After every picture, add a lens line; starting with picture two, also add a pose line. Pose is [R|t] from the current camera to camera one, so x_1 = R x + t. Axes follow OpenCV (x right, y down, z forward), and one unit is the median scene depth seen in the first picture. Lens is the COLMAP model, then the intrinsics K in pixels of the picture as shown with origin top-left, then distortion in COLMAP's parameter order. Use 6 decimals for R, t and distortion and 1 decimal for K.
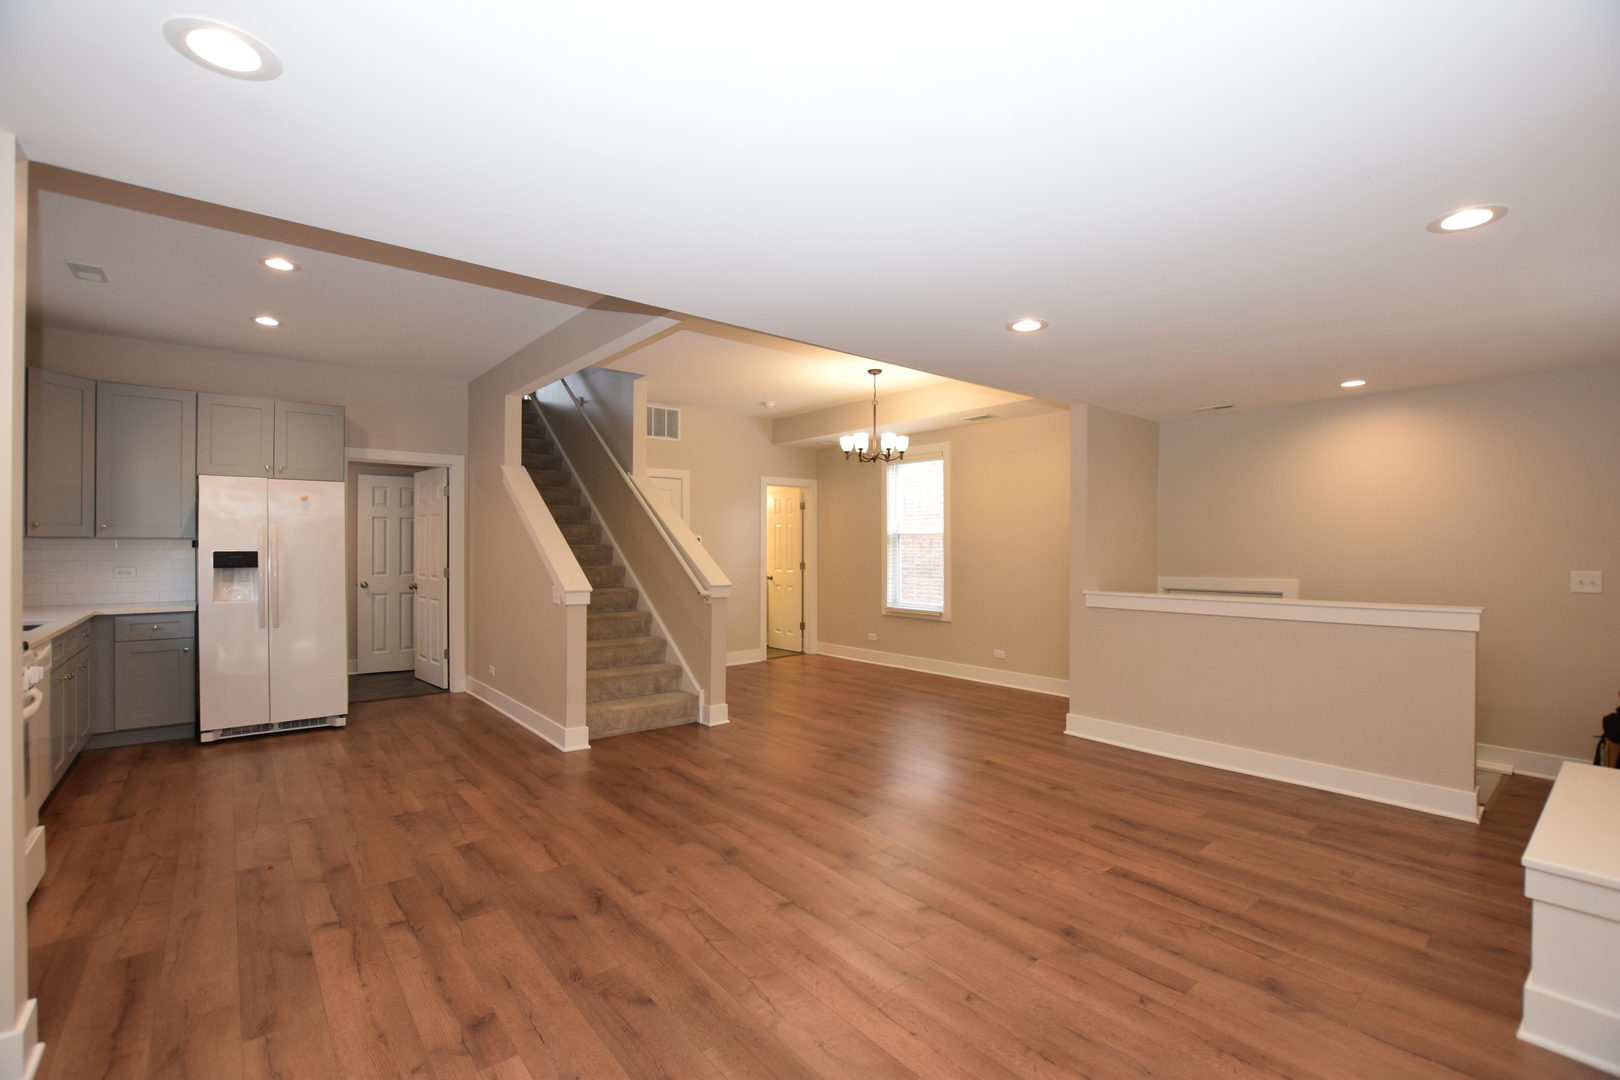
lens RADIAL K [[714.7, 0, 802.4], [0, 714.7, 543.7], [0, 0, 1]] dist [-0.025304, 0.001619]
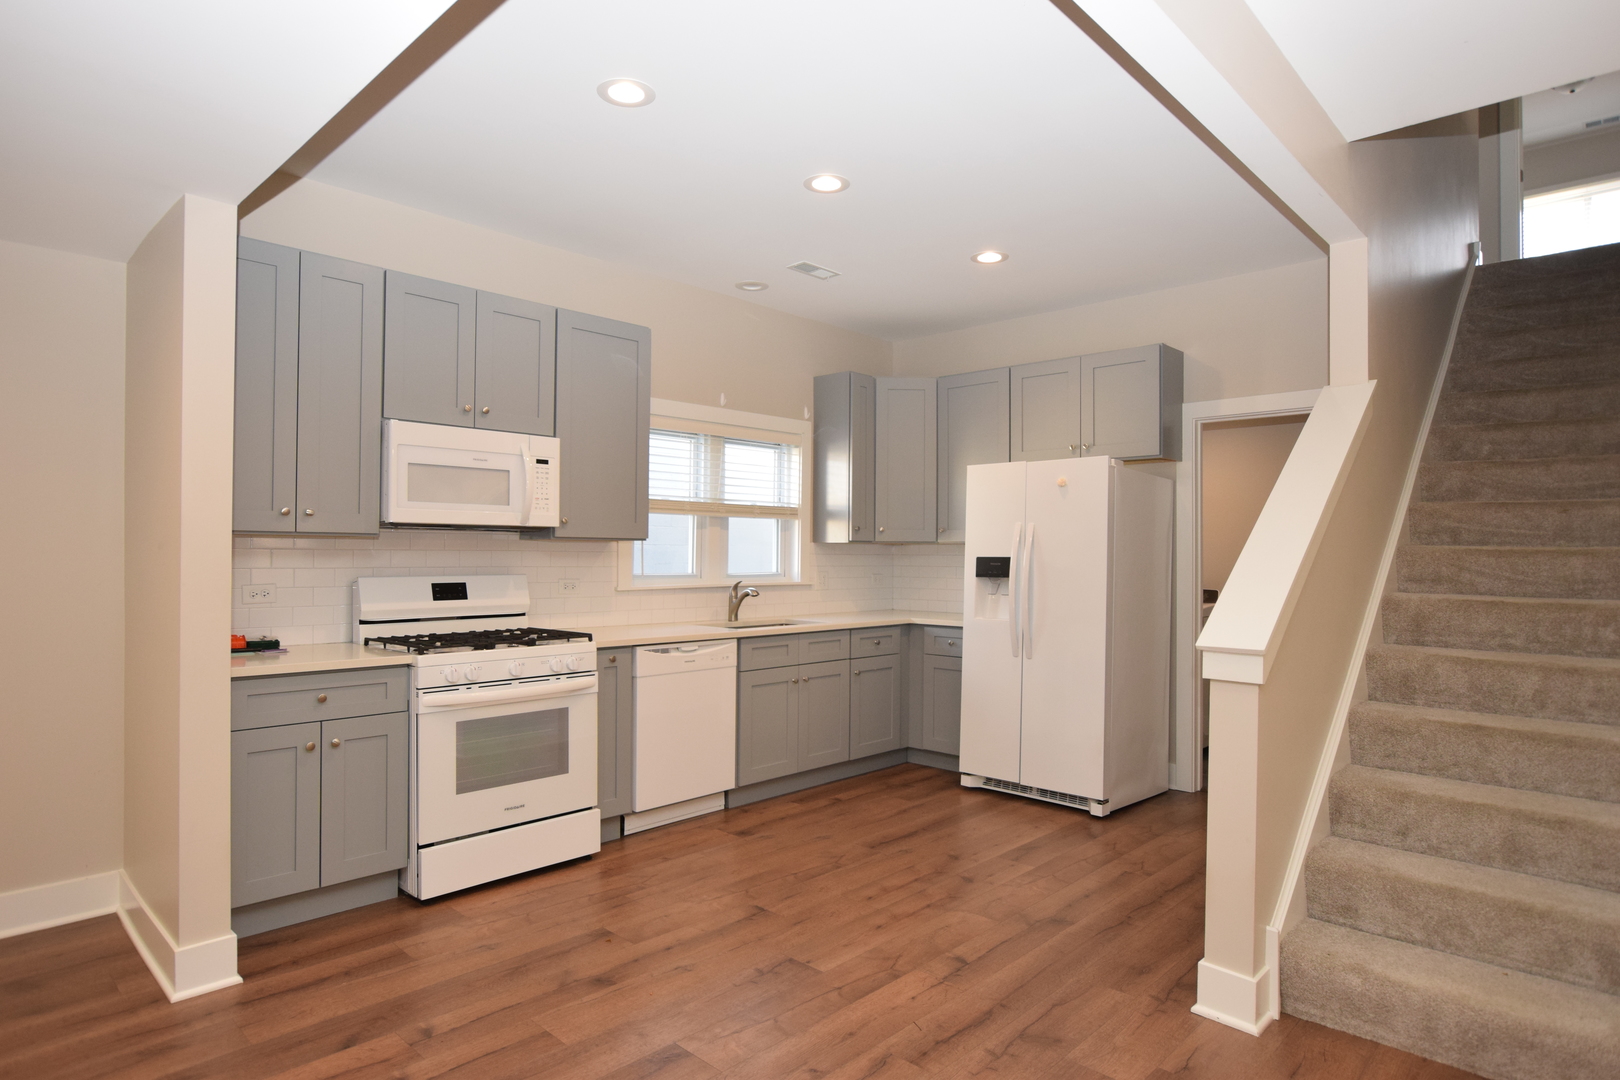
lens RADIAL K [[901.8, 0, 816.3], [0, 901.8, 541.2], [0, 0, 1]] dist [-0.007903, -0.000697]
pose [[0.127875, -0.016474, -0.991653, 0.188256], [-0.005551, 0.999834, -0.017326, 0.012687], [0.991775, 0.007720, 0.127762, 0.685590]]
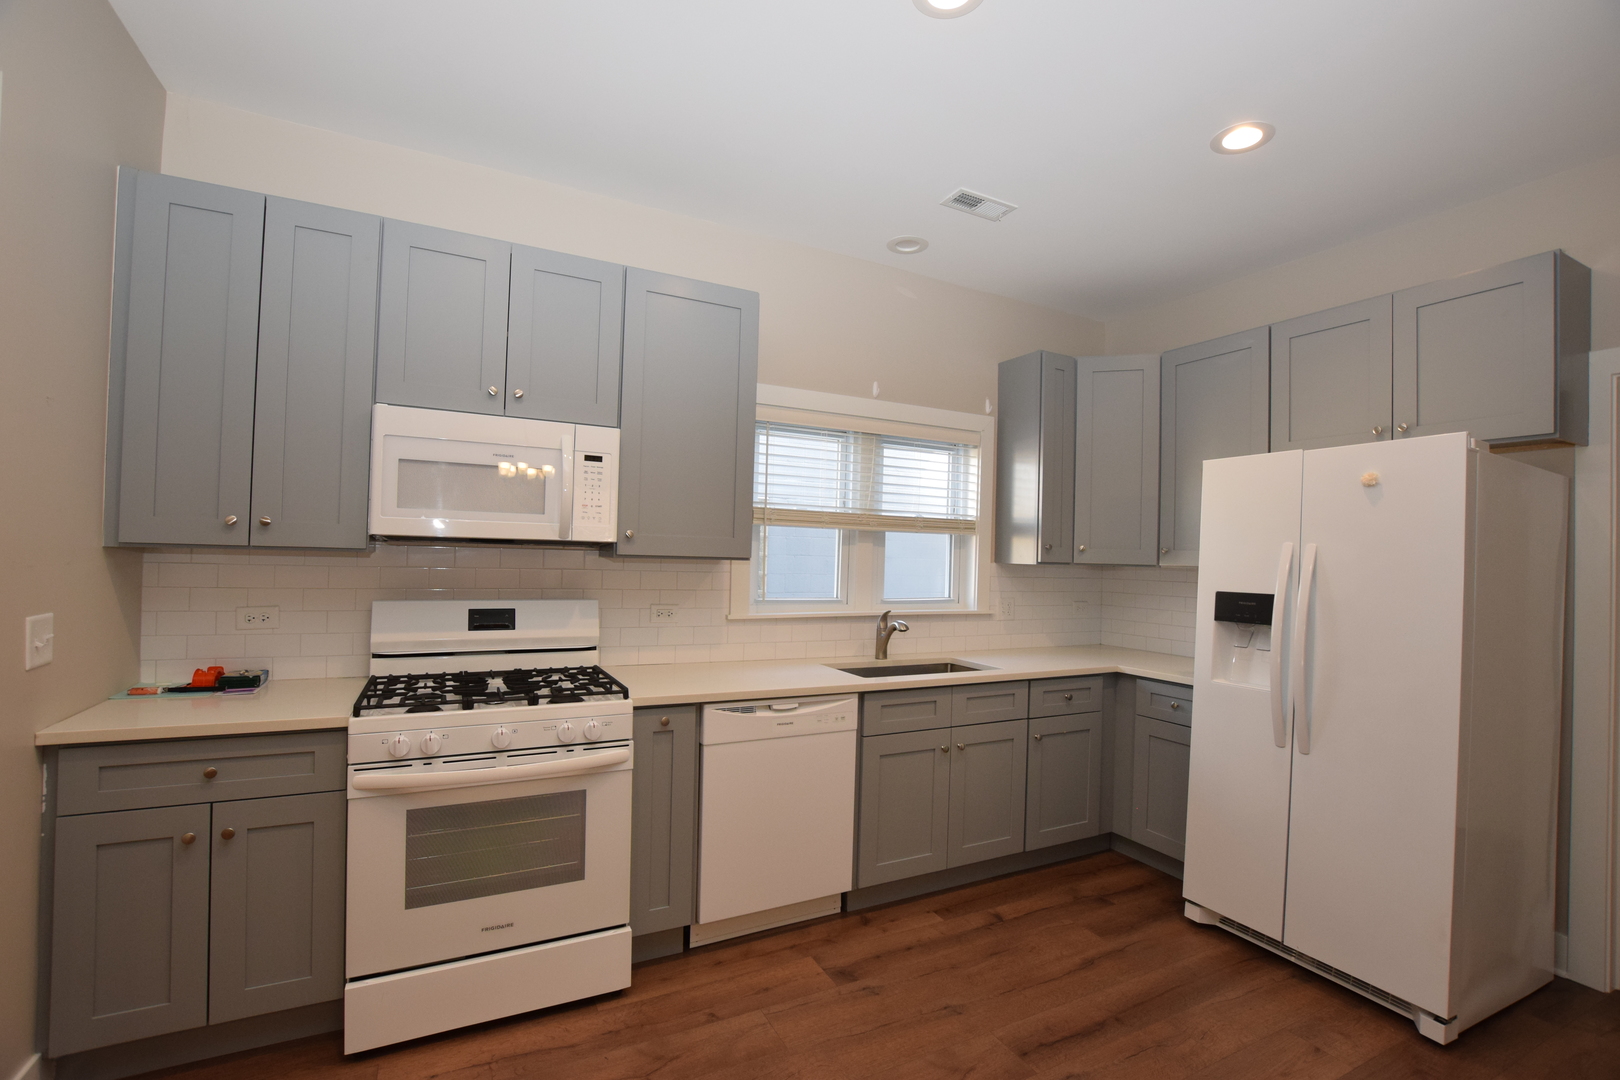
lens RADIAL K [[714.7, 0, 816.6], [0, 714.7, 547.2], [0, 0, 1]] dist [-0.025304, 0.001619]
pose [[-0.203625, -0.022514, -0.978790, -0.211314], [-0.026774, 0.999490, -0.017420, -0.005788], [0.978683, 0.022659, -0.204124, 0.807683]]
